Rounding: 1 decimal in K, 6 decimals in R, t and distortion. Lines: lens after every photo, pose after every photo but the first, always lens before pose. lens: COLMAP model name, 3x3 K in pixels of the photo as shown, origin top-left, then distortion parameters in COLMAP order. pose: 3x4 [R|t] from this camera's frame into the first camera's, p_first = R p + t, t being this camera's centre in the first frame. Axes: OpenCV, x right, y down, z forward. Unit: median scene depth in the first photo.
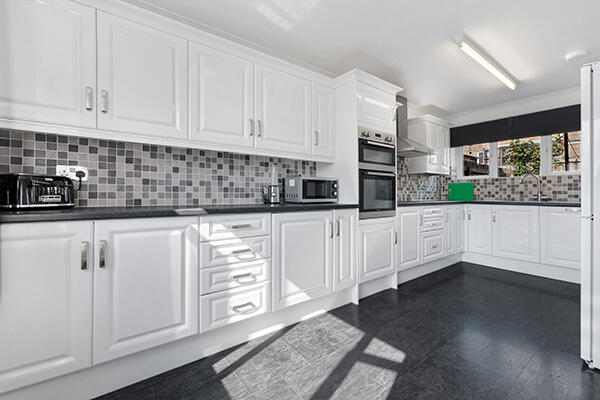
lens RADIAL K [[259.3, 0, 296.2], [0, 259.3, 191.3], [0, 0, 1]] dist [-0.001229, 0.000757]
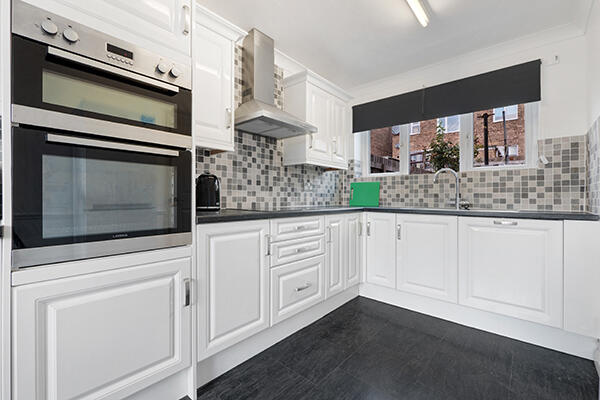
lens RADIAL K [[259.3, 0, 301.0], [0, 259.3, 200.1], [0, 0, 1]] dist [-0.001229, 0.000757]
pose [[0.977523, 0.000421, 0.210829, 0.350859], [-0.004779, 0.999785, 0.020160, 0.004341], [-0.210775, -0.020714, 0.977315, 0.377307]]
